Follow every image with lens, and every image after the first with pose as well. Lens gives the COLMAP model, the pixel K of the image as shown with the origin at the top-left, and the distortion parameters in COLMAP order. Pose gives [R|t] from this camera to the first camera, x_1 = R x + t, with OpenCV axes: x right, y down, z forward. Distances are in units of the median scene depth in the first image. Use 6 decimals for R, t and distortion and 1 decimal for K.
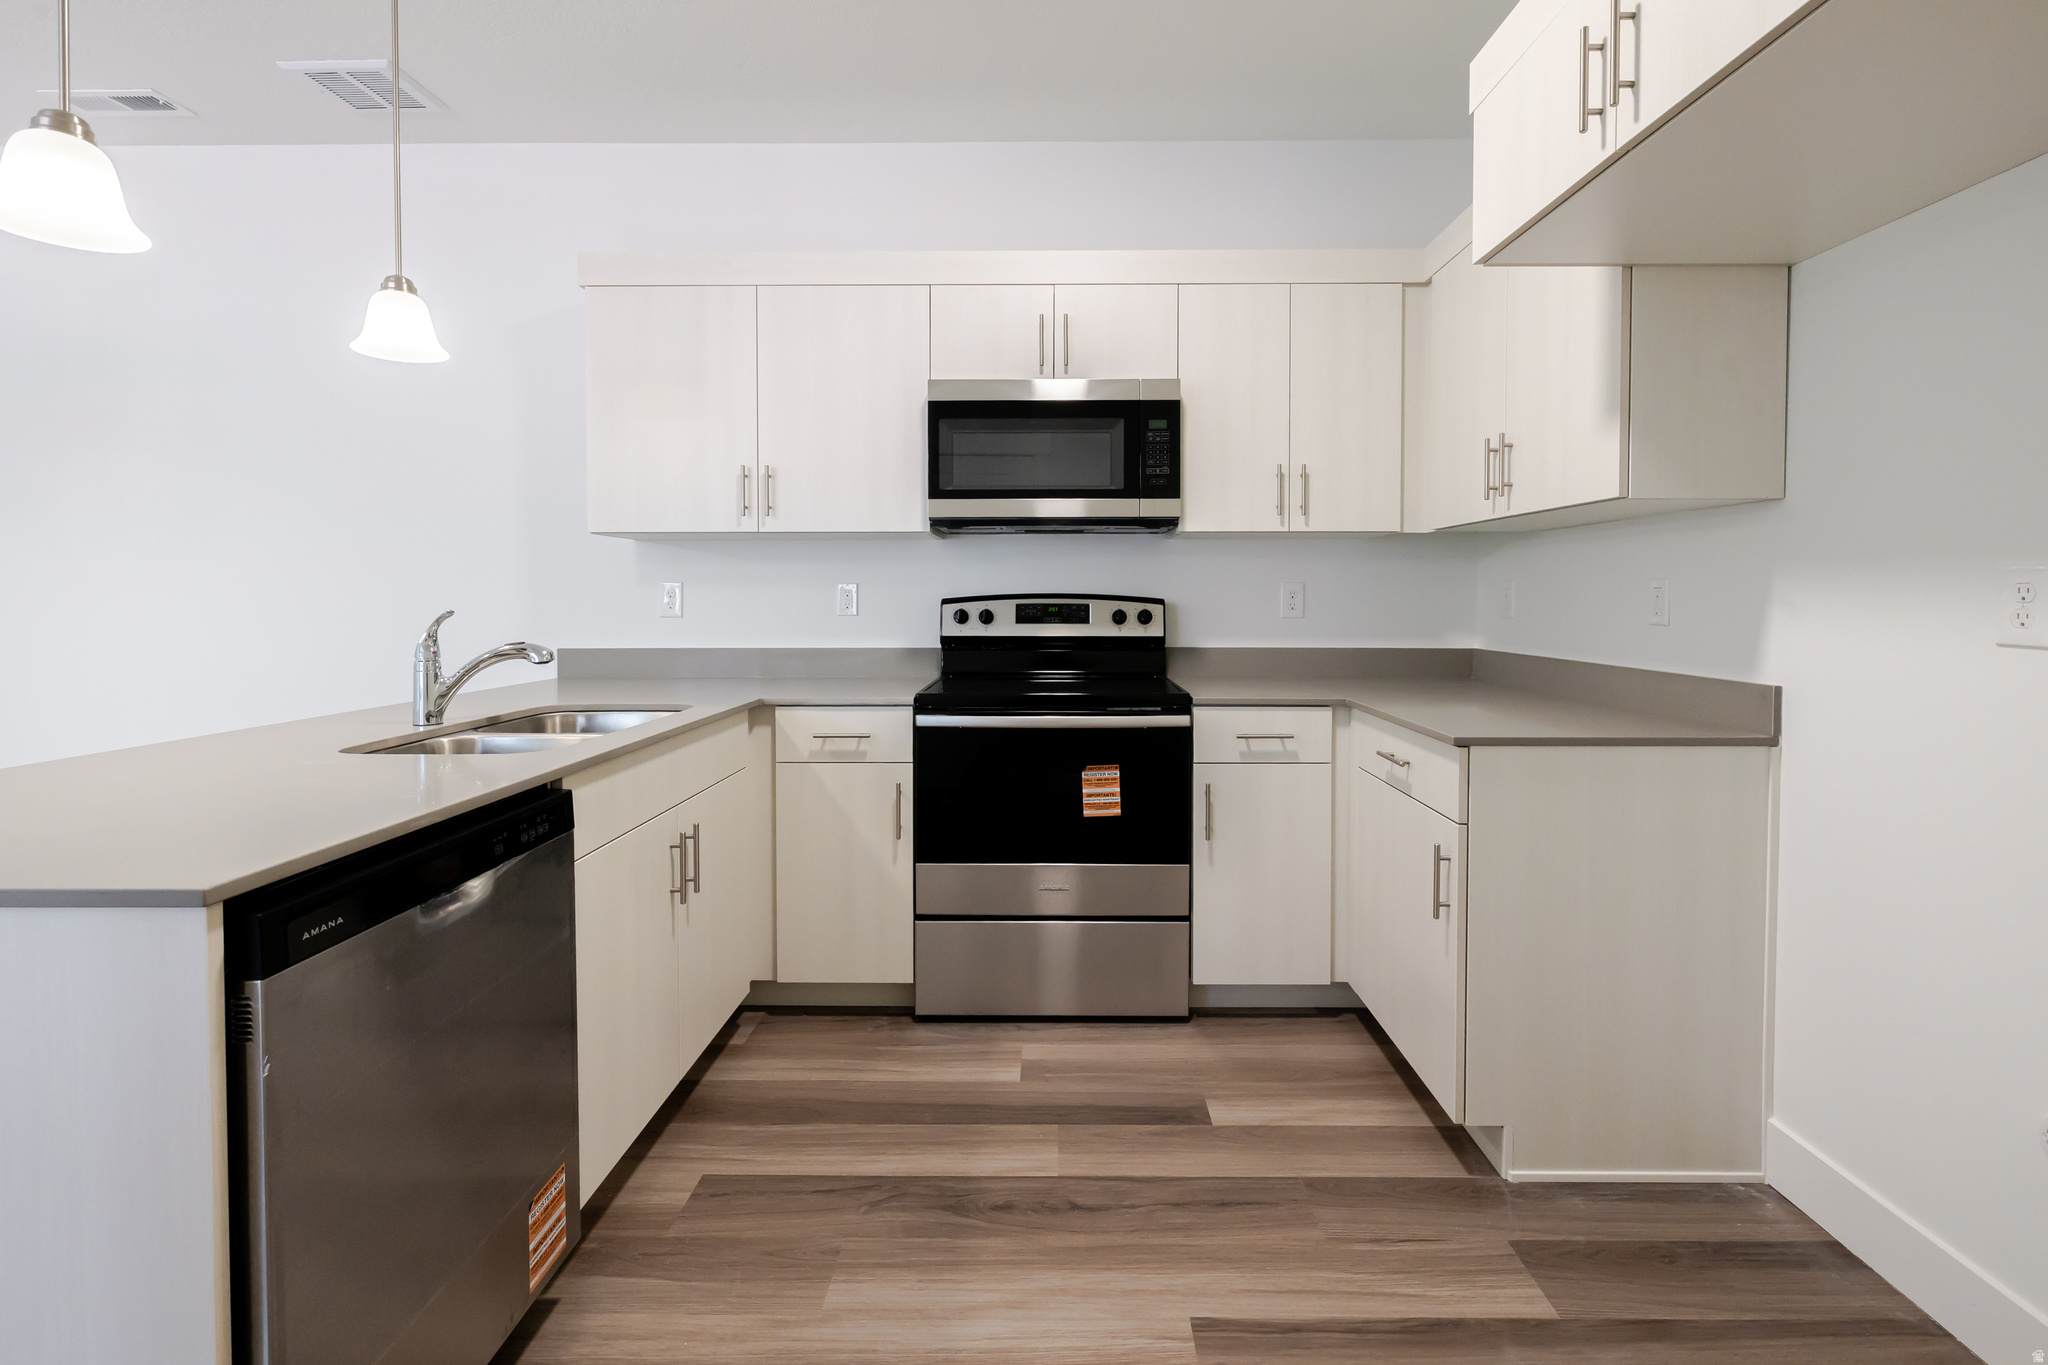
lens RADIAL K [[895.2, 0, 1037.8], [0, 895.2, 646.1], [0, 0, 1]] dist [0.000309, 0.000011]
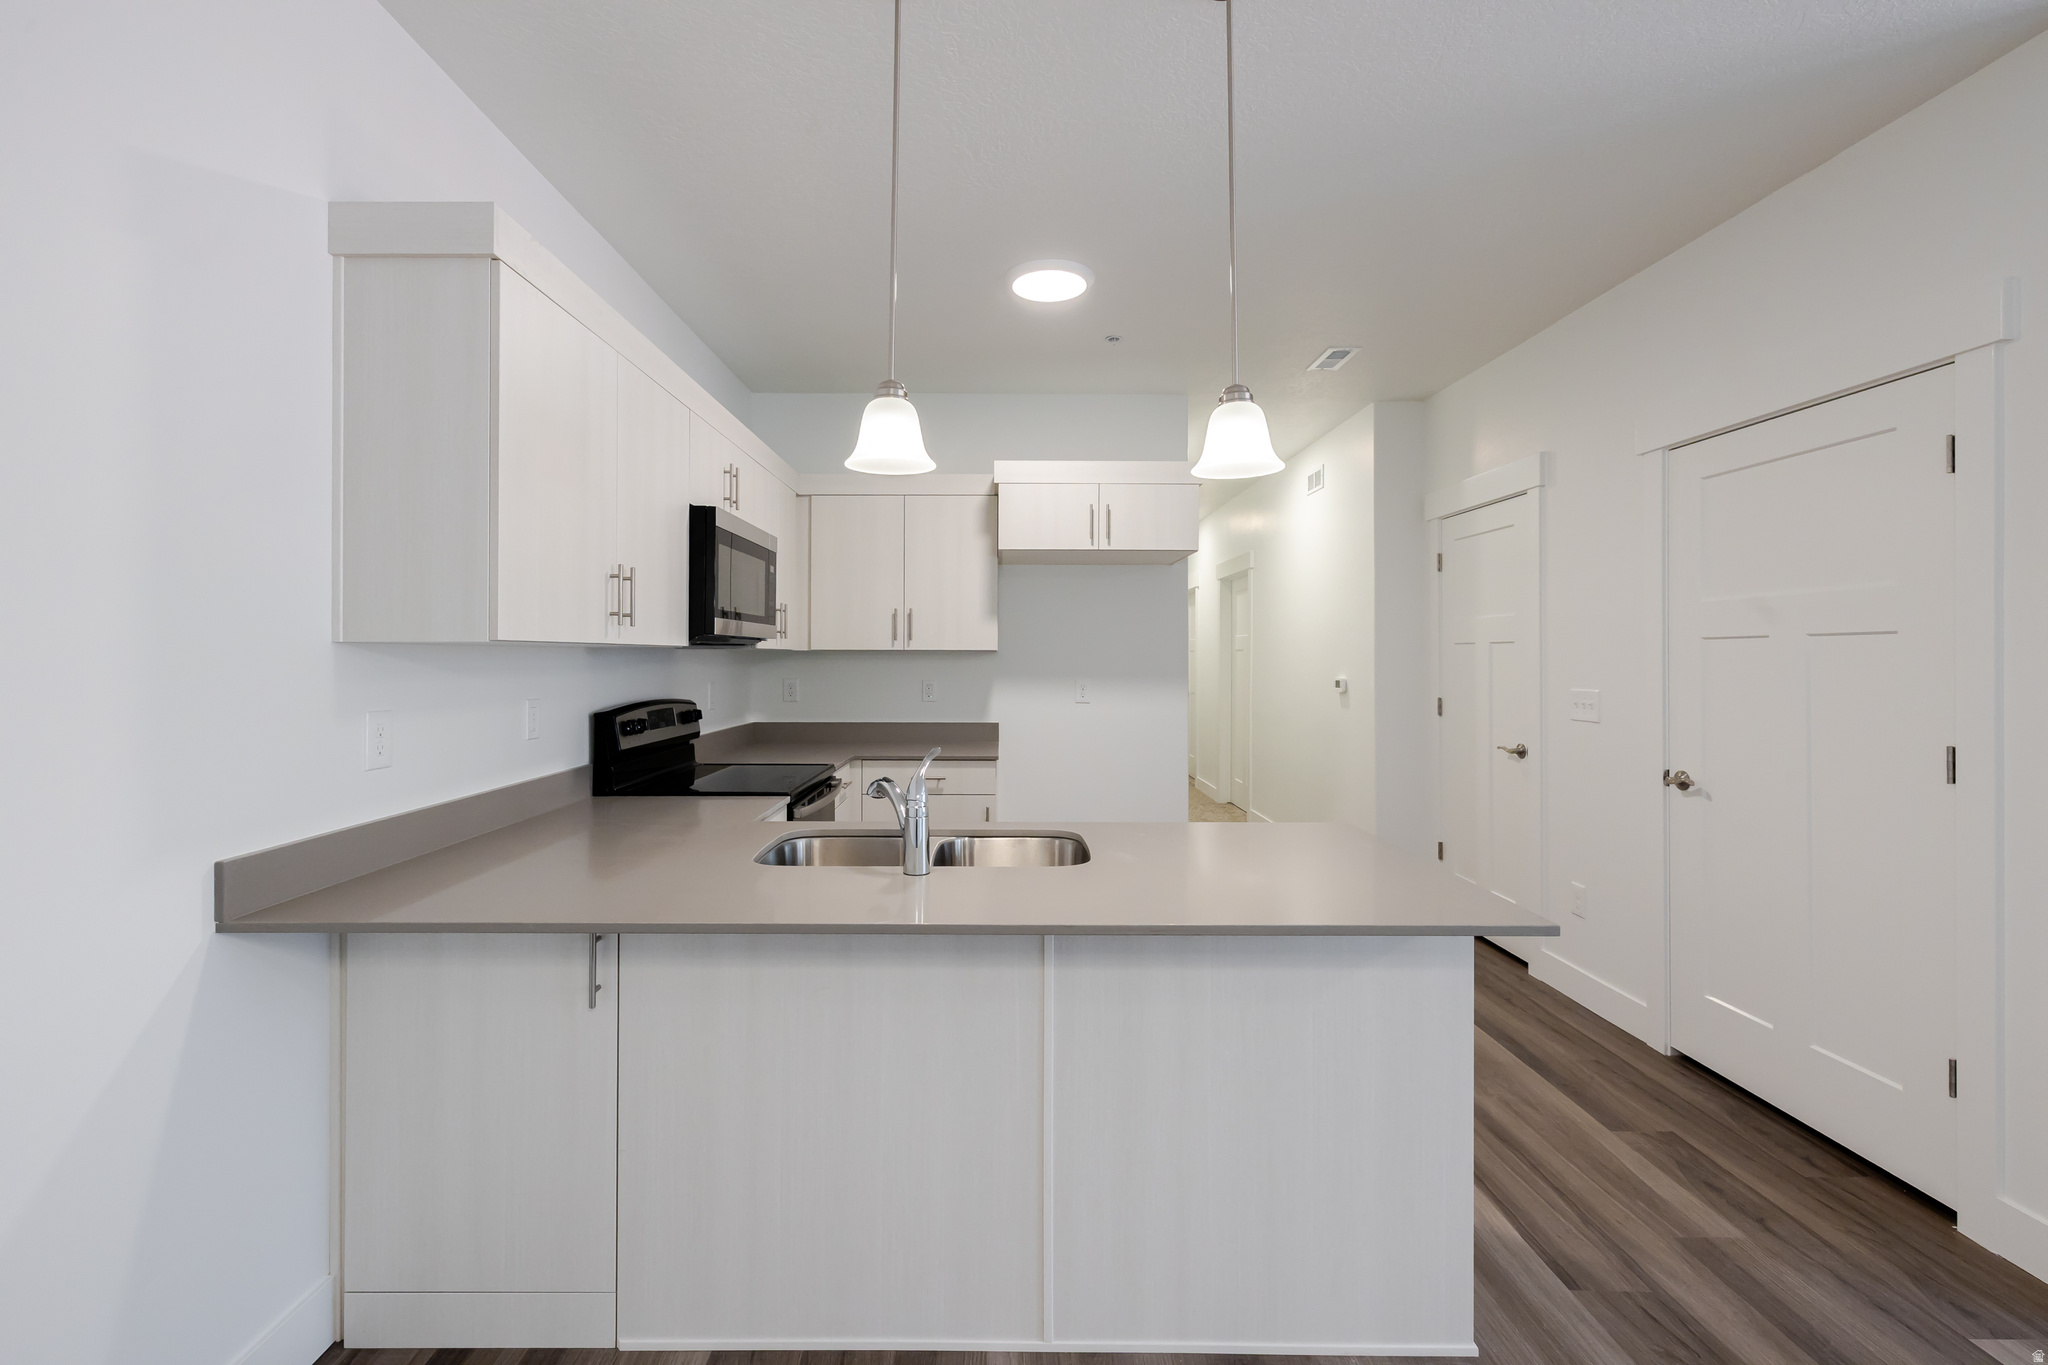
lens RADIAL K [[892.8, 0, 999.4], [0, 892.8, 653.9], [0, 0, 1]] dist [0.000014, 0.000047]
pose [[-0.008343, 0.003042, 0.999961, -1.161250], [0.056786, 0.998383, -0.002563, -0.097188], [-0.998351, 0.056763, -0.008503, 0.654306]]
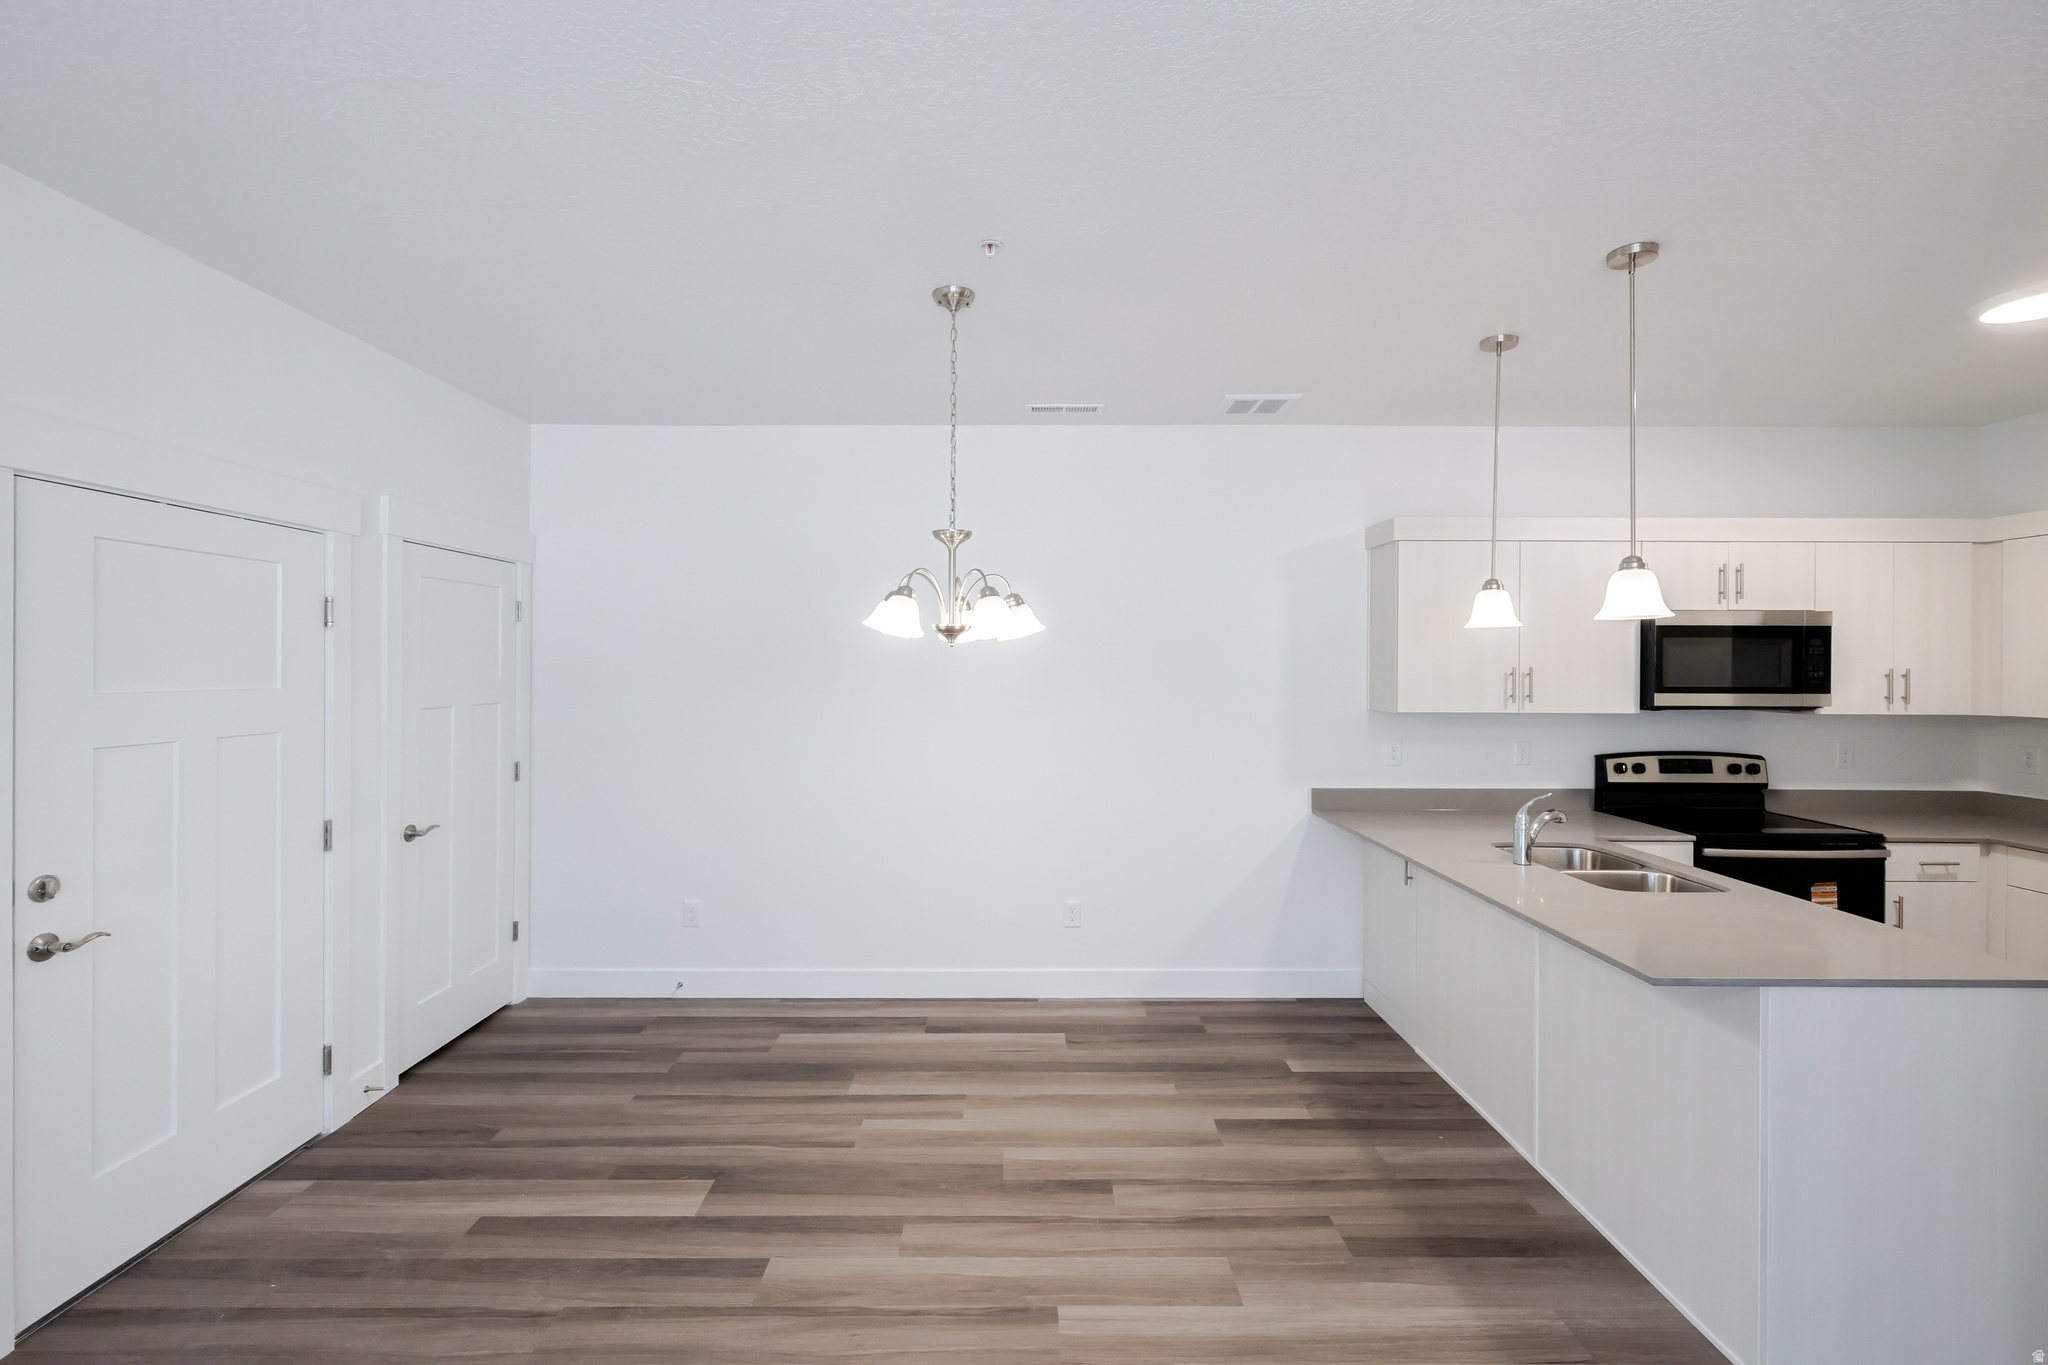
lens RADIAL K [[870.1, 0, 1019.1], [0, 870.1, 697.7], [0, 0, 1]] dist [0.001830, -0.000054]
pose [[0.999952, 0.003765, 0.009000, -1.133655], [-0.003614, 0.999852, -0.016831, -0.127561], [-0.009062, 0.016797, 0.999818, -0.381358]]
